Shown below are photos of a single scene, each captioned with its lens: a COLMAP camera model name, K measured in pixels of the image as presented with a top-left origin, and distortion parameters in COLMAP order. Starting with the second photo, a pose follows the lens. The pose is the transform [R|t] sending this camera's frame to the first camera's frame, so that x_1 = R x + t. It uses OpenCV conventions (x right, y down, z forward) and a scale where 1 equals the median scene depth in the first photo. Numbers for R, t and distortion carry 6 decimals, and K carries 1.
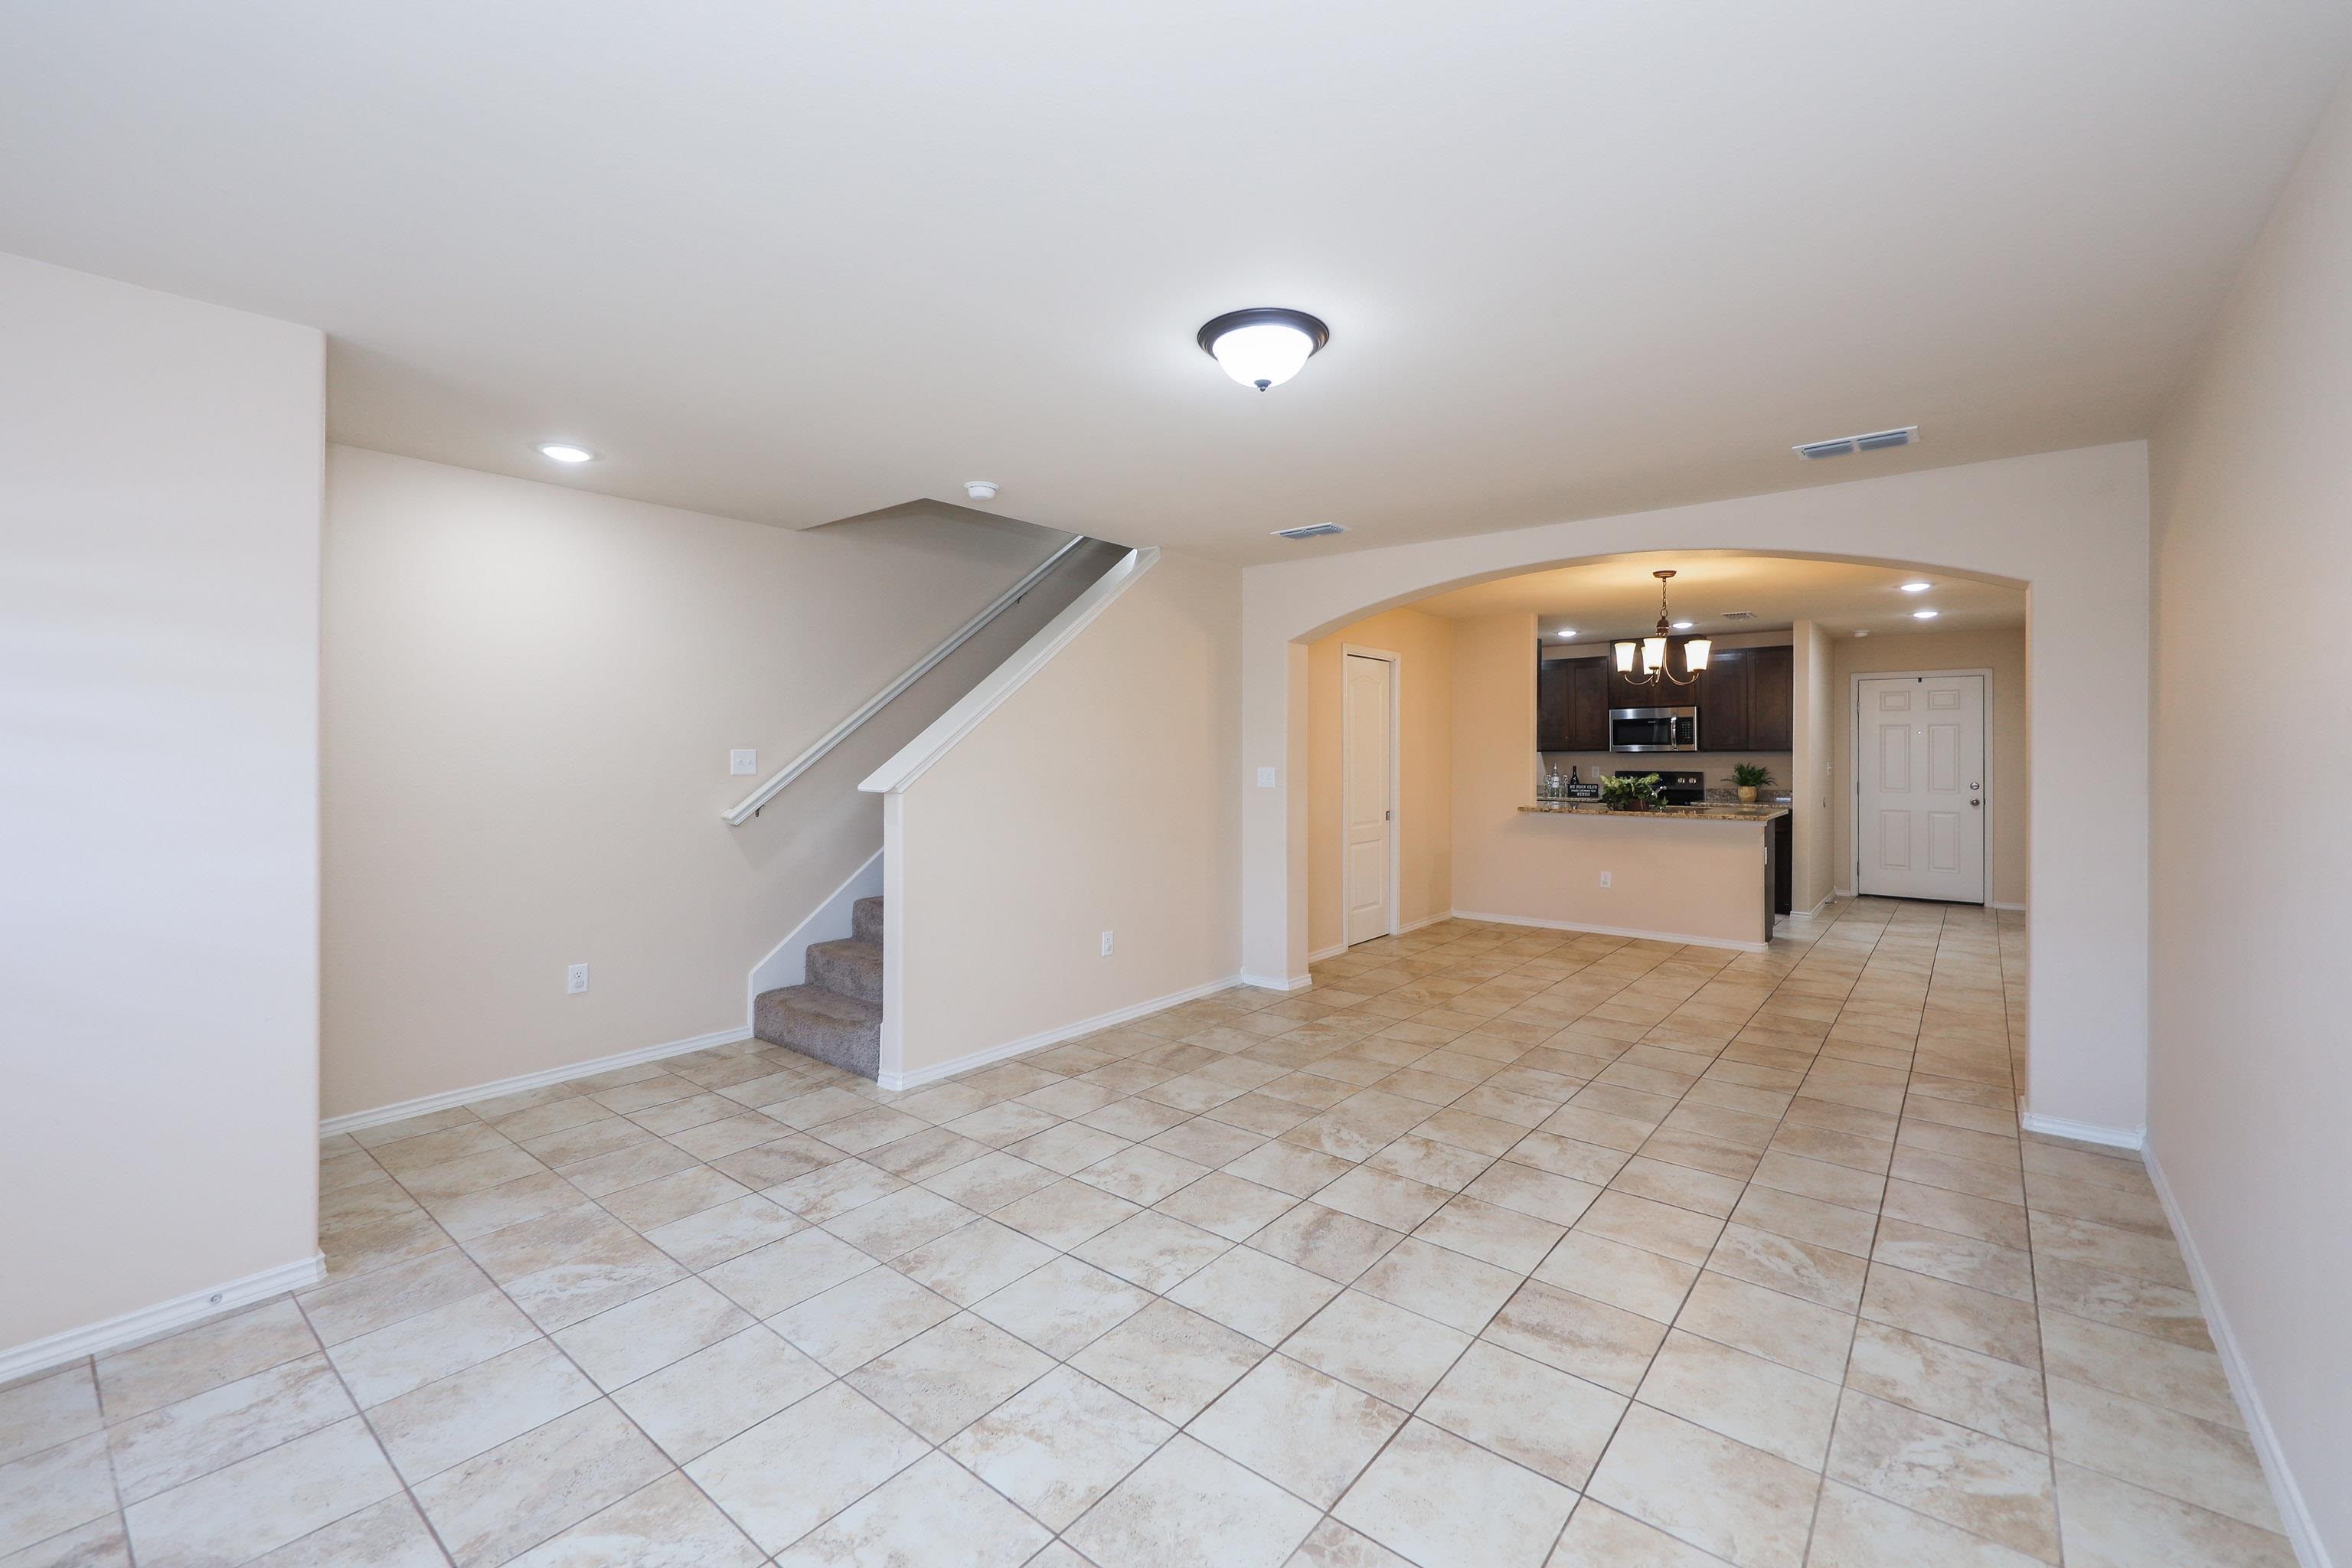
lens RADIAL K [[981.2, 0, 1183.4], [0, 981.2, 749.8], [0, 0, 1]] dist [0.023266, -0.009289]
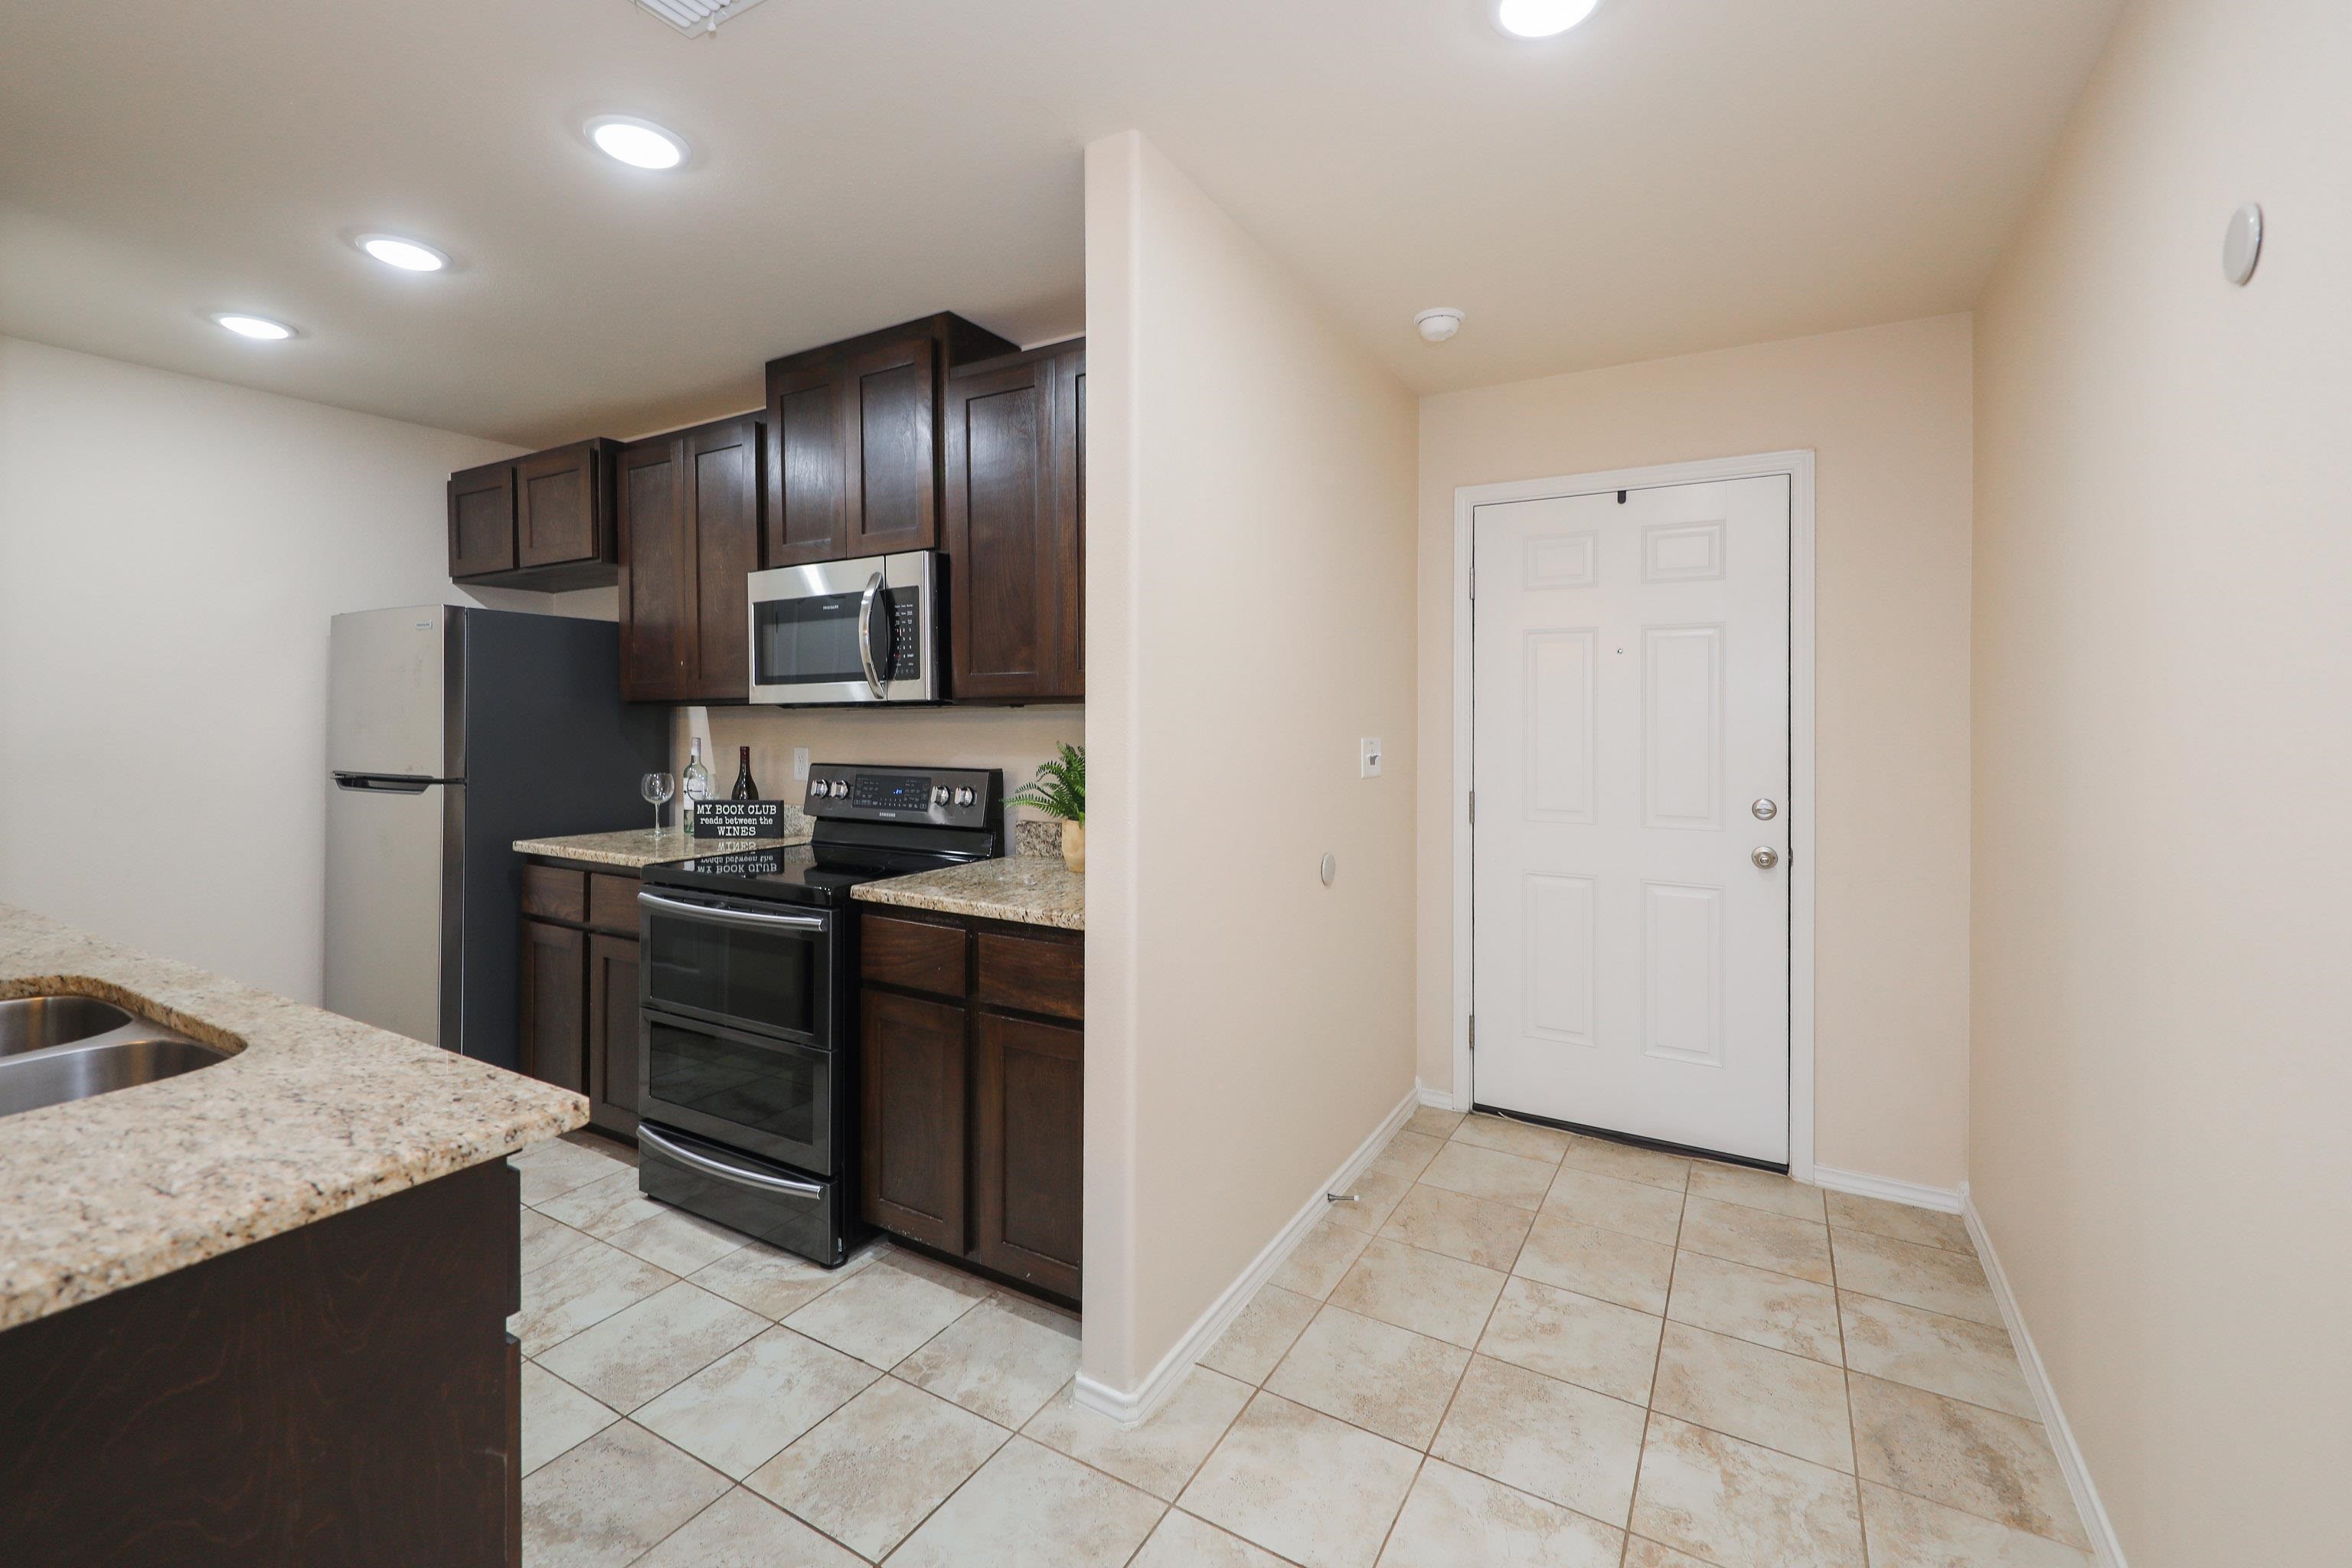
lens RADIAL K [[994.6, 0, 1192.0], [0, 994.6, 725.5], [0, 0, 1]] dist [0.008976, -0.004988]
pose [[0.987000, -0.002066, 0.160705, 0.592691], [0.000206, 0.999933, 0.011586, 0.005061], [-0.160718, -0.011402, 0.986934, 0.749228]]
